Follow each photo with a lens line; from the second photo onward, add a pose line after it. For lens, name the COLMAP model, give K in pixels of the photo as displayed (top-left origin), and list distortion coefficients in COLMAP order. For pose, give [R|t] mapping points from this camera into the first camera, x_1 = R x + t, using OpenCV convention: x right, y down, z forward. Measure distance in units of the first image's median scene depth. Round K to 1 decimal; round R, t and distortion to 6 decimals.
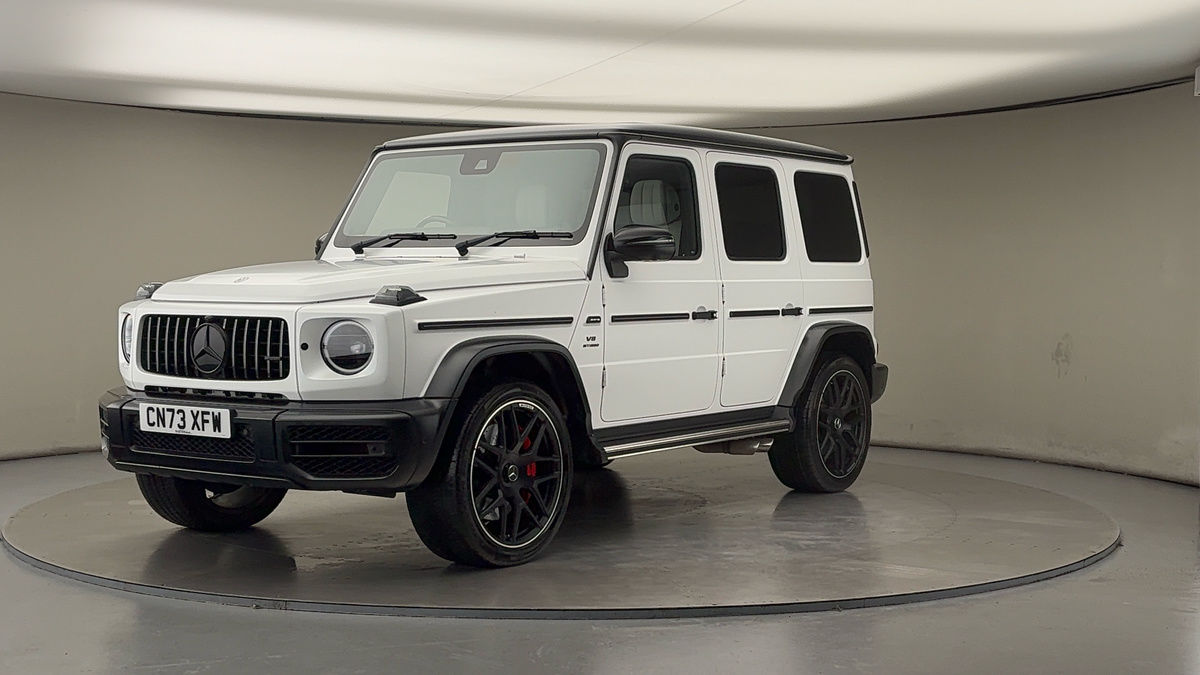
lens RADIAL K [[2201.6, 0, 600.0], [0, 2201.6, 337.5], [0, 0, 1]] dist [0.000428, -0.017582]
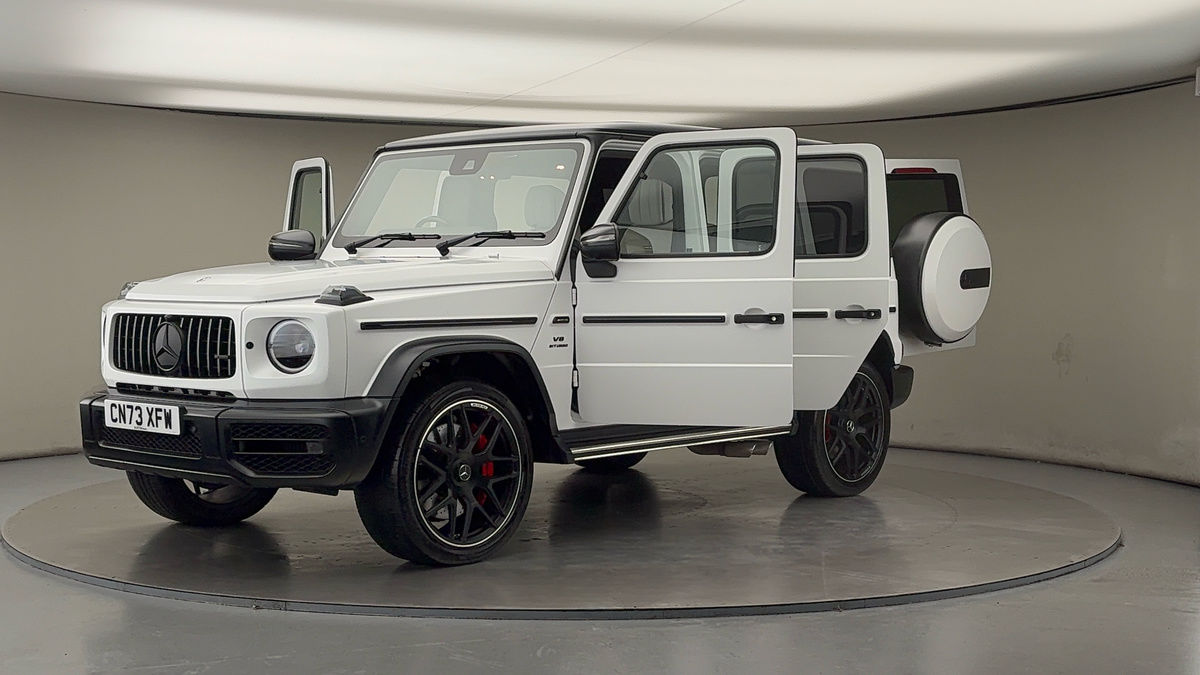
lens RADIAL K [[2201.6, 0, 600.0], [0, 2201.6, 337.5], [0, 0, 1]] dist [0.000428, -0.017582]
pose [[0.992505, 0.005175, -0.122096, 0.144323], [-0.005068, 0.999986, 0.001181, -0.001498], [0.122100, -0.000553, 0.992518, 0.011355]]
